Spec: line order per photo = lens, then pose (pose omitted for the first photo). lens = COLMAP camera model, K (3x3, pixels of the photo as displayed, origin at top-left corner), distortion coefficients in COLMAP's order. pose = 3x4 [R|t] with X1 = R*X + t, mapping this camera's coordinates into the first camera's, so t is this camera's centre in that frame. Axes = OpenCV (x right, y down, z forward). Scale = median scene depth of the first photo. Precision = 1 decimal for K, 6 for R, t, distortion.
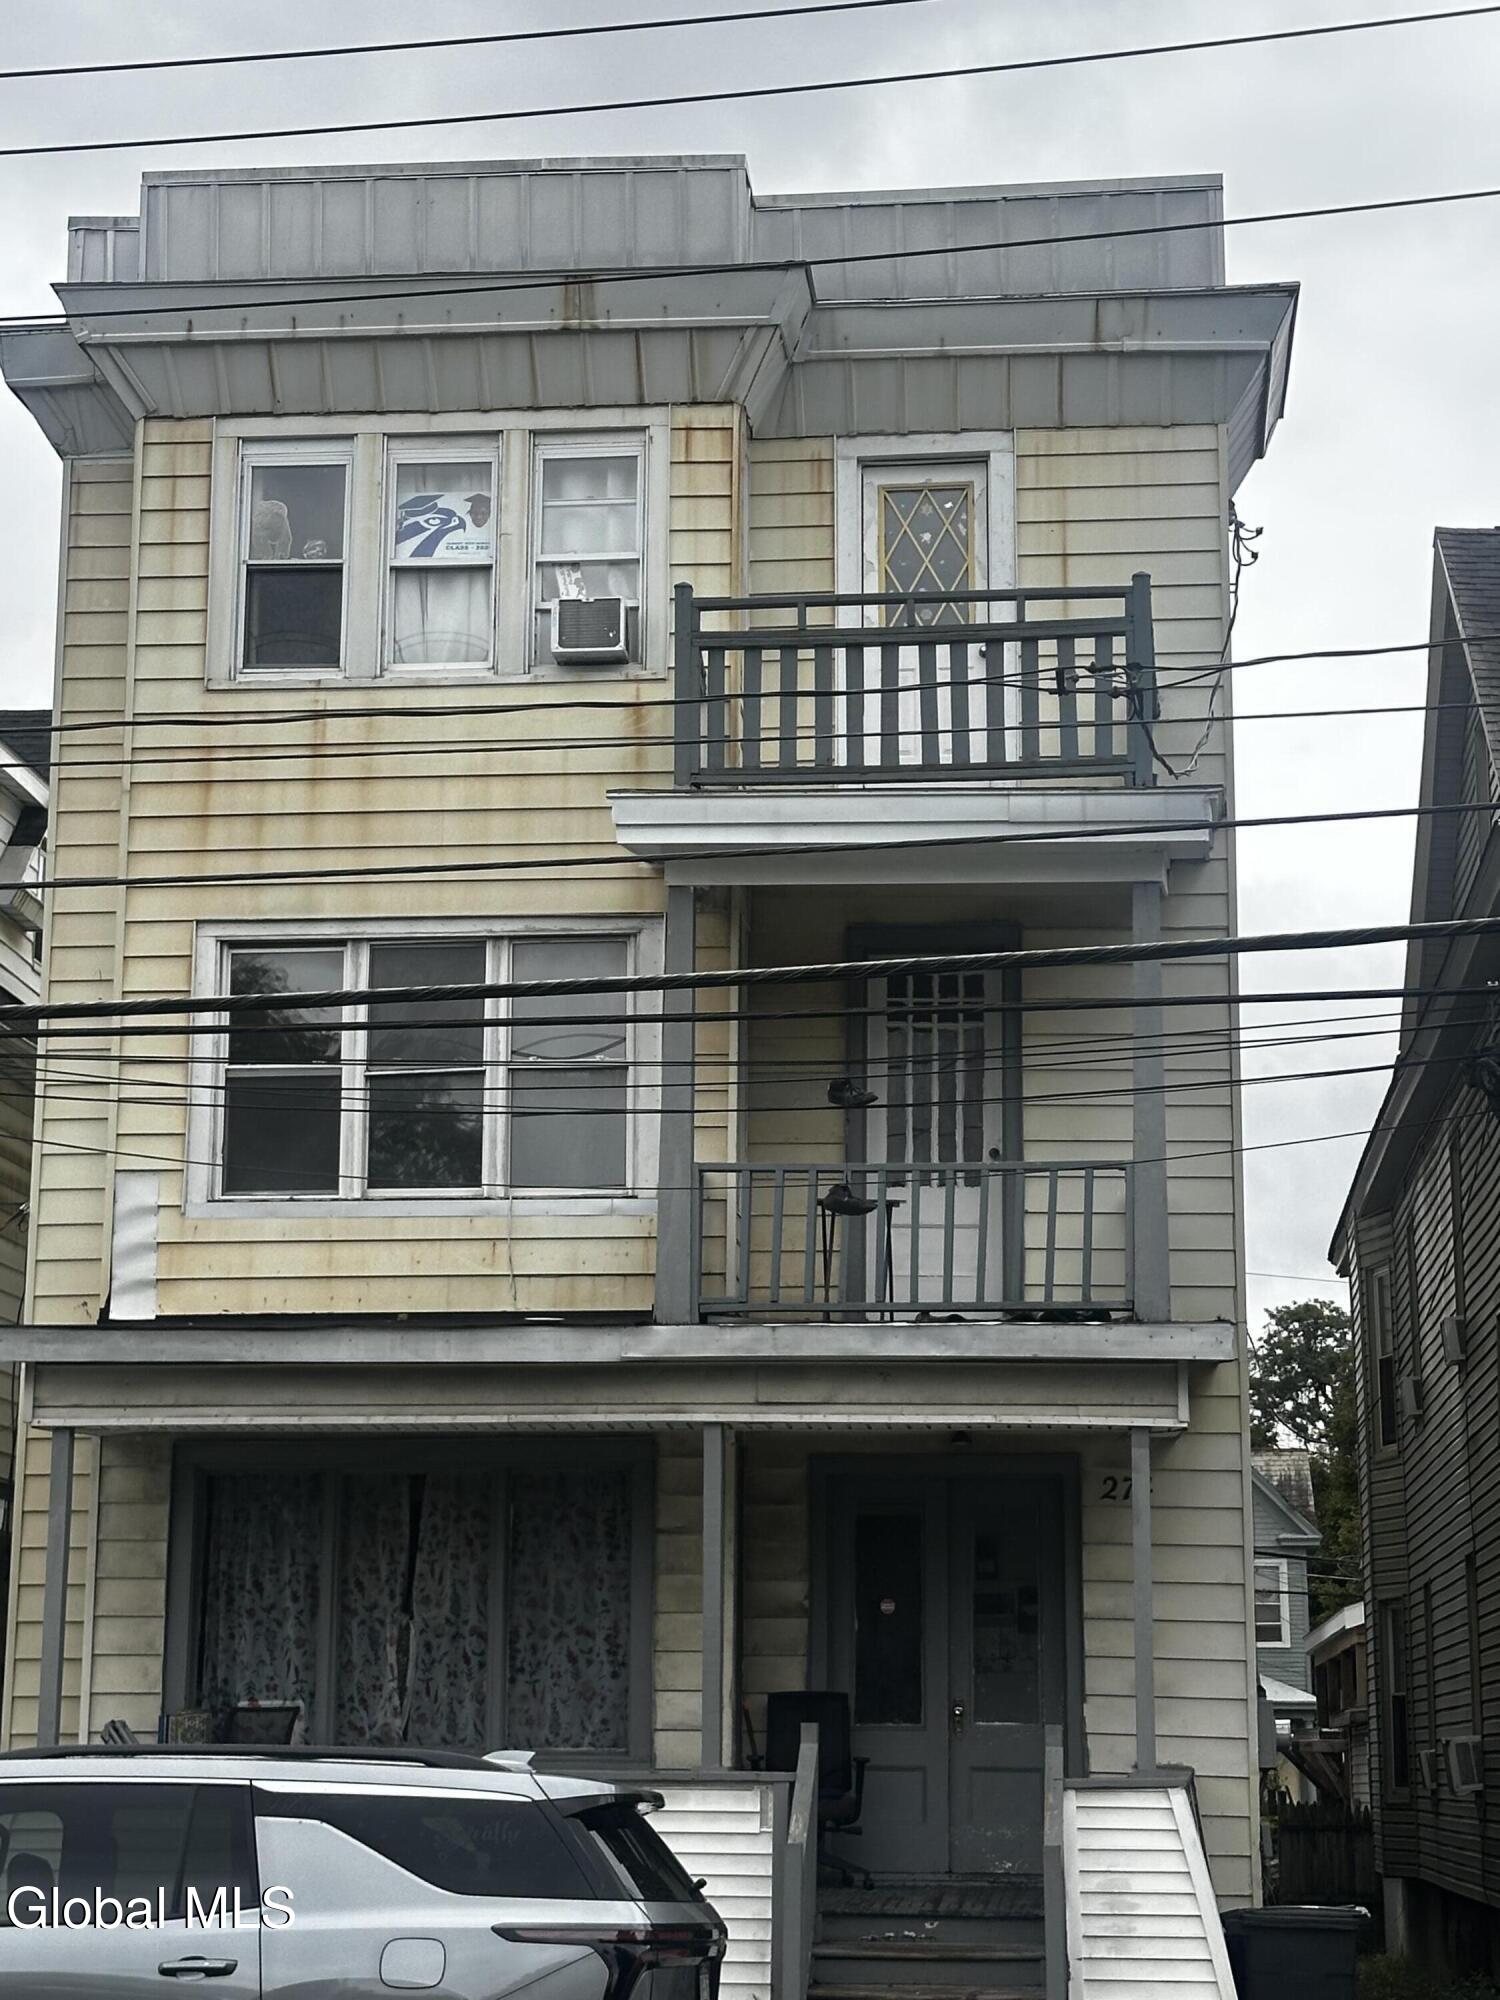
lens RADIAL K [[3693.0, 0, 750.0], [0, 3693.0, 1000.0], [0, 0, 1]] dist [0.206643, 0.071639]
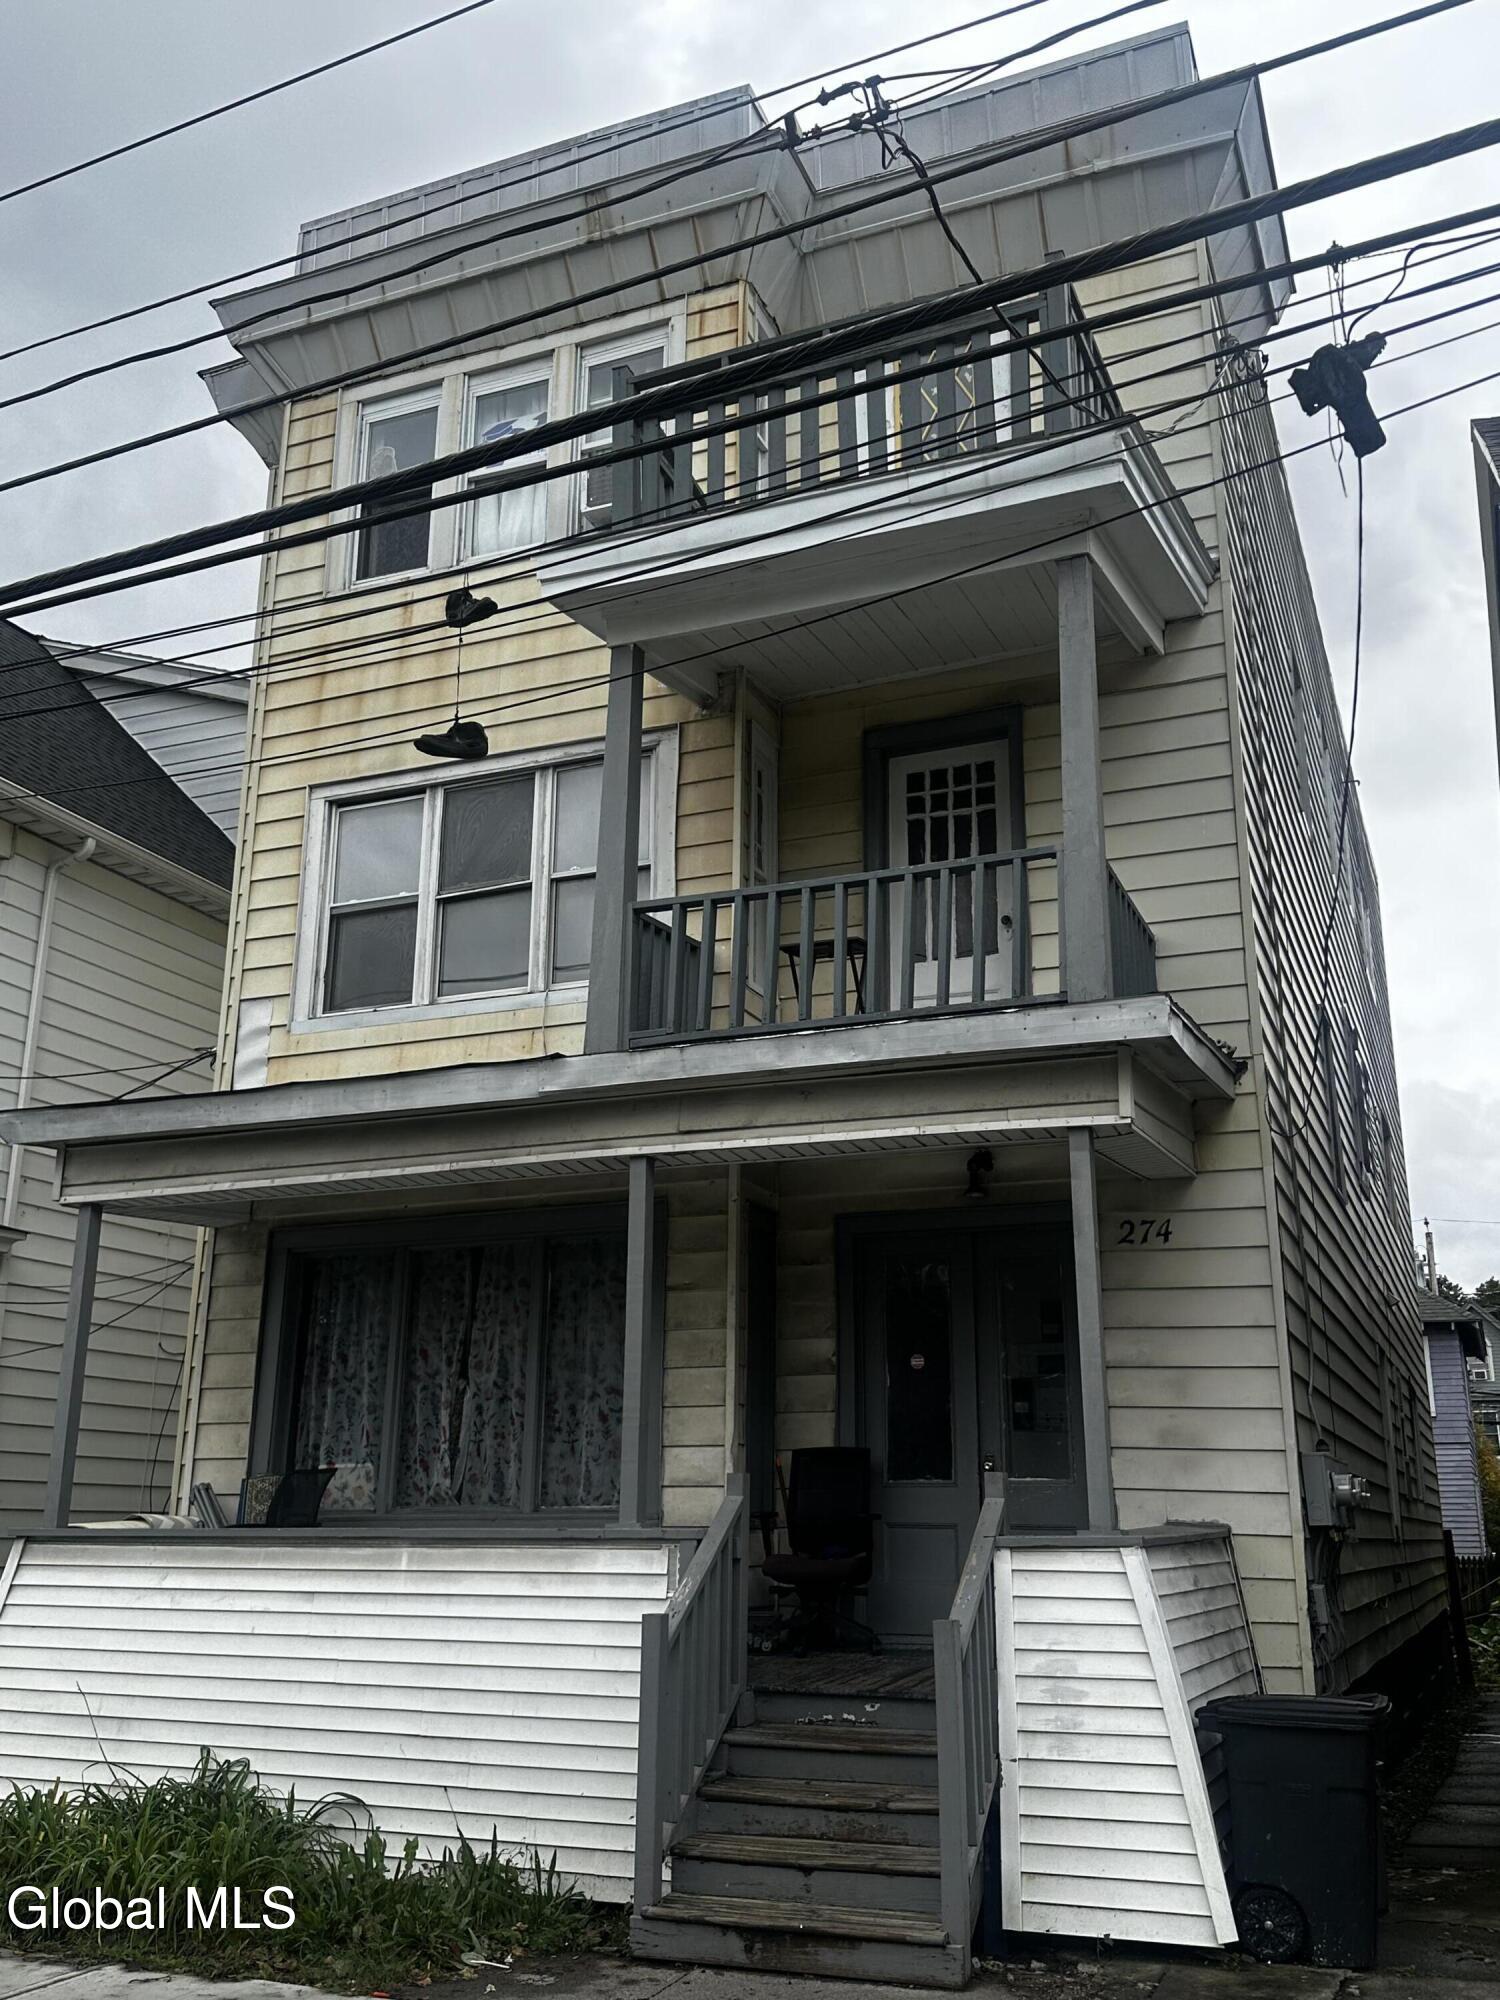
lens RADIAL K [[1775.8, 0, 750.0], [0, 1775.8, 1000.0], [0, 0, 1]] dist [0.227129, -0.450724]
pose [[0.959335, -0.081743, -0.270176, 0.135275], [0.058750, 0.994012, -0.092135, 0.109402], [0.276090, 0.072515, 0.958392, 0.520230]]
